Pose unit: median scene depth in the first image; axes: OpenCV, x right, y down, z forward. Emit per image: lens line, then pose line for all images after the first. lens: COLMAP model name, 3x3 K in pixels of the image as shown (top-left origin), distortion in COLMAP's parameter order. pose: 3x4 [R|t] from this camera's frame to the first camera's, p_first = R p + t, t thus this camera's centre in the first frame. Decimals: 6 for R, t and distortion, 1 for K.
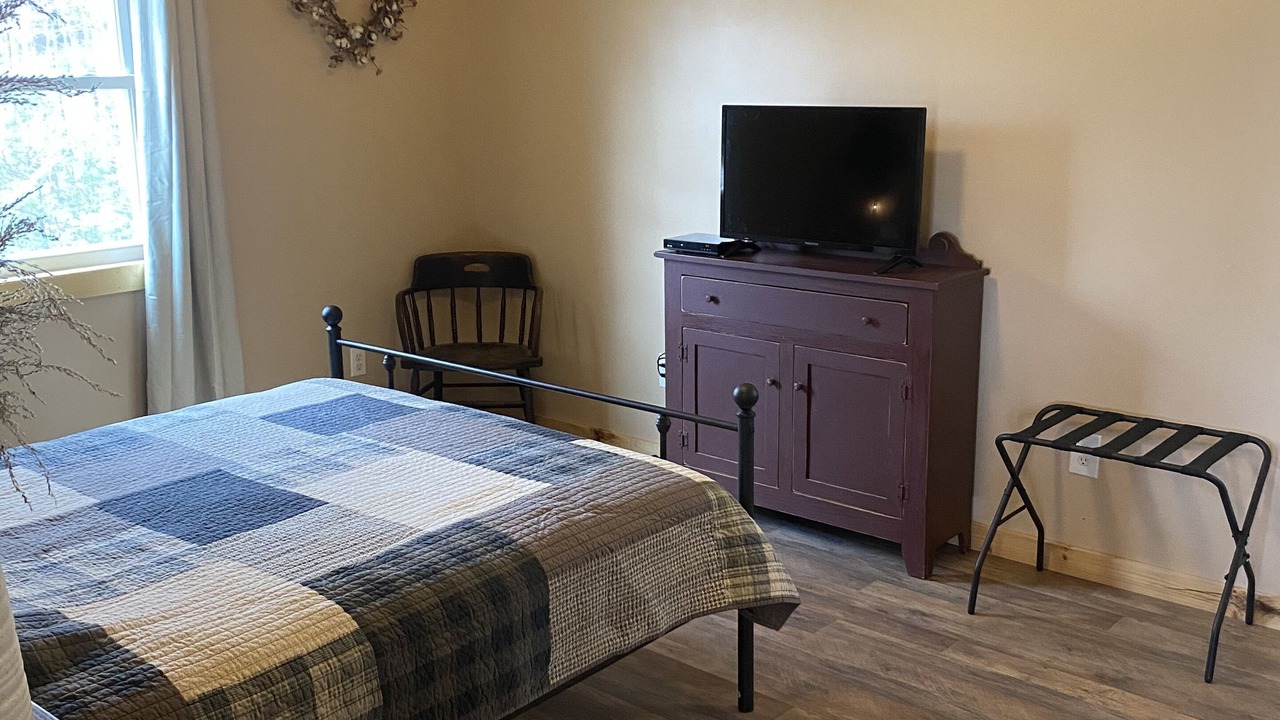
lens RADIAL K [[1260.6, 0, 648.1], [0, 1260.6, 353.6], [0, 0, 1]] dist [0.169319, -0.428993]
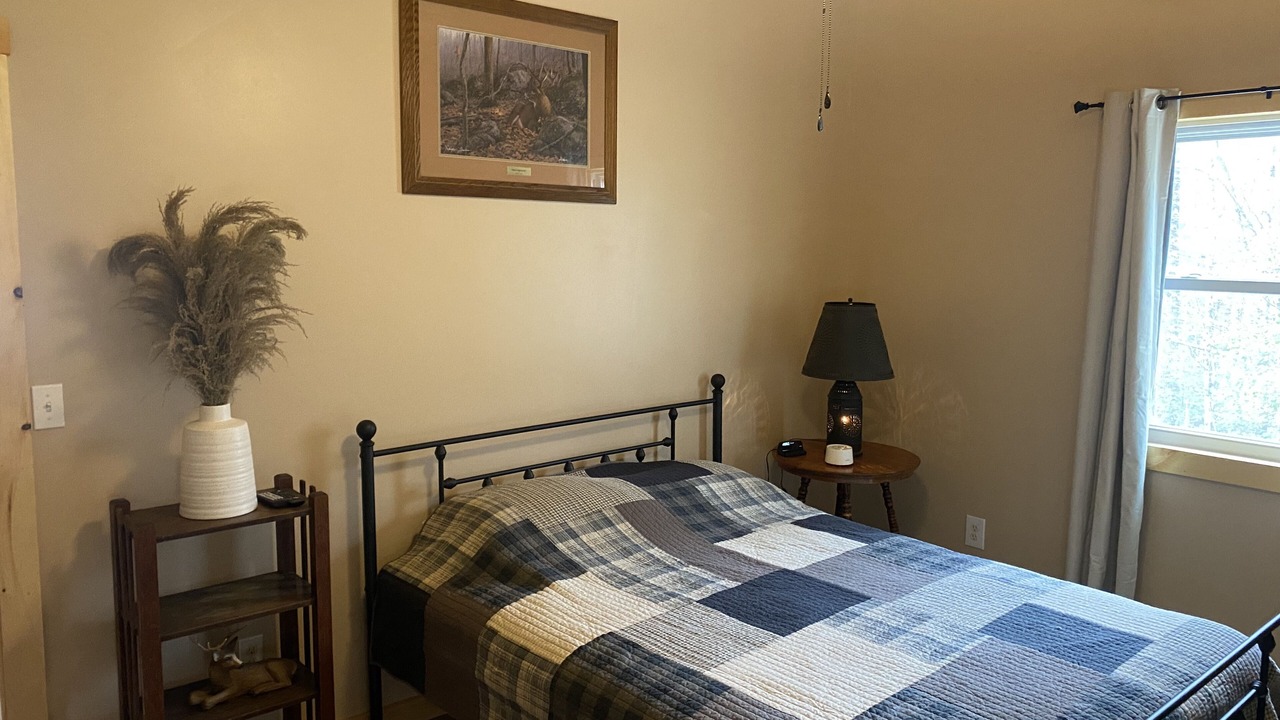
lens RADIAL K [[962.8, 0, 640.0], [0, 962.8, 360.0], [0, 0, 1]] dist [0.000476, 0.003800]
pose [[-0.141693, 0.136417, -0.980466, 0.364727], [-0.237936, 0.956729, 0.167500, -0.147287], [0.960890, 0.257022, -0.103103, 0.536600]]
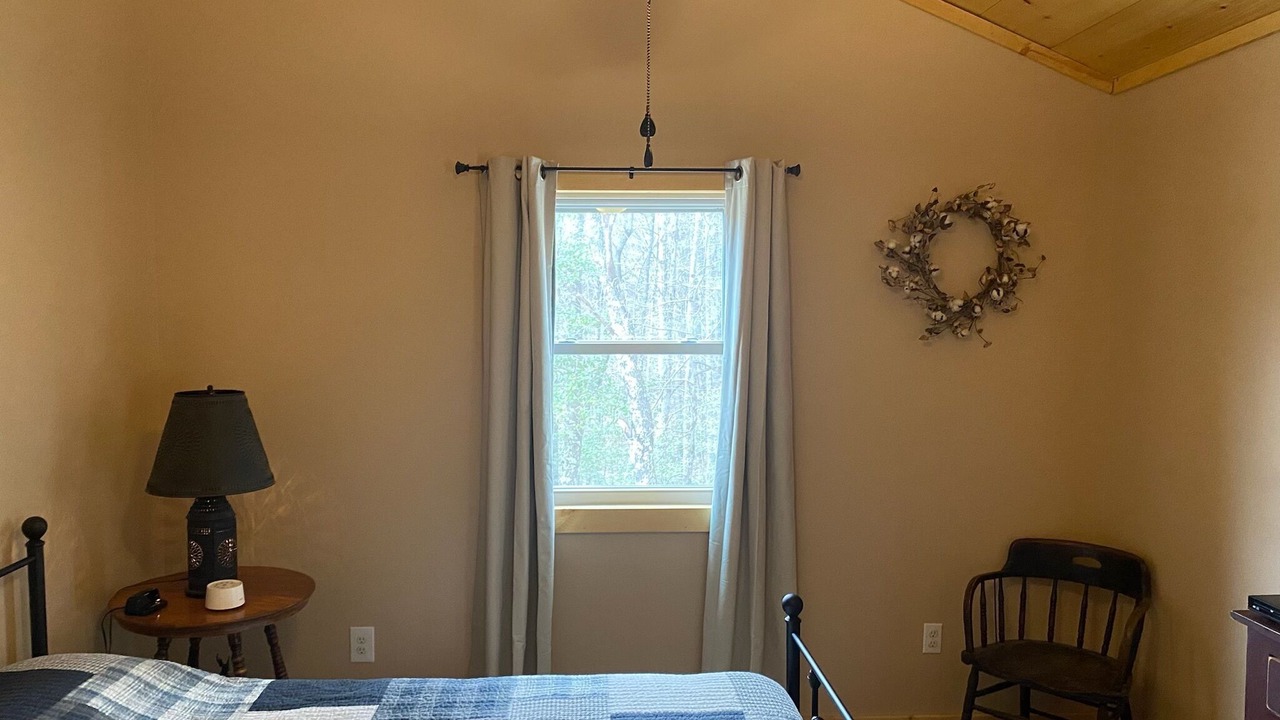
lens RADIAL K [[960.9, 0, 594.0], [0, 960.9, 359.7], [0, 0, 1]] dist [0.038041, -0.005171]
pose [[0.686743, 0.053078, -0.724960, 0.136964], [-0.177371, 0.979420, -0.096313, -0.099317], [0.704928, 0.194729, 0.682024, 0.339327]]
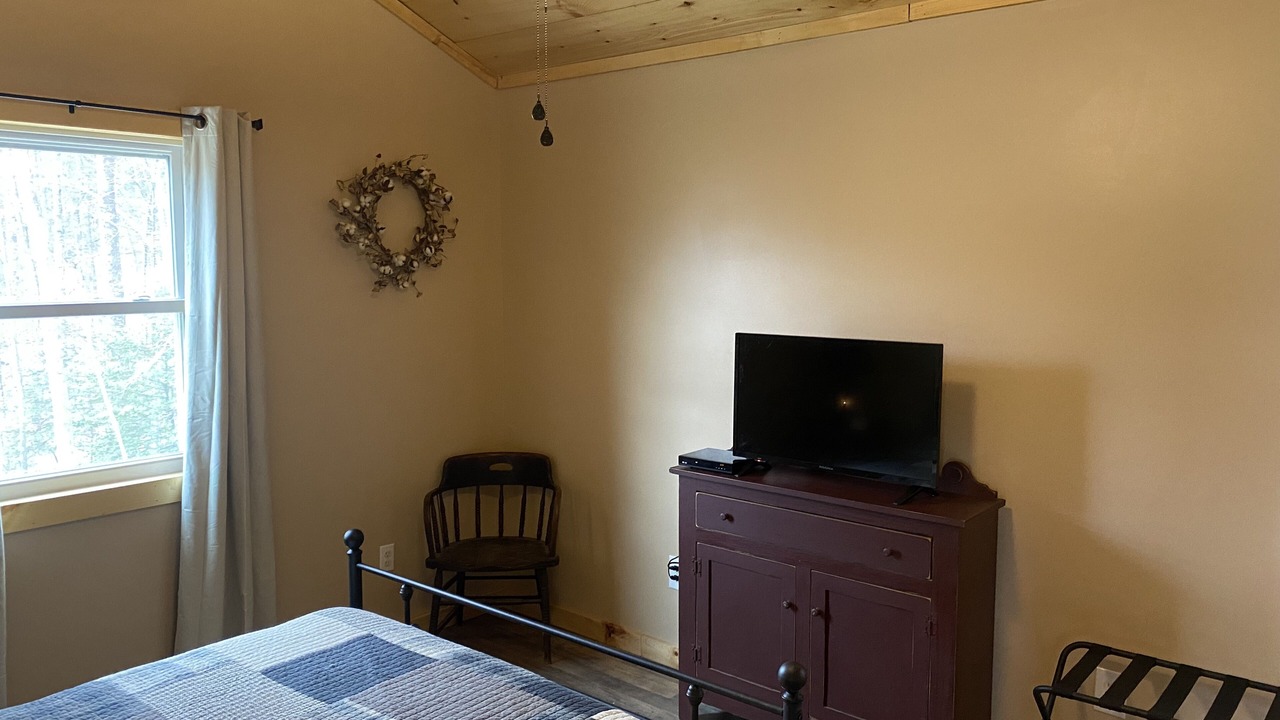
lens RADIAL K [[972.3, 0, 640.0], [0, 972.3, 360.0], [0, 0, 1]] dist [0.042917, -0.005147]
pose [[0.999929, 0.011526, 0.002997, -0.023115], [-0.011031, 0.991242, -0.131595, -0.062896], [-0.004488, 0.131553, 0.991299, 0.189925]]
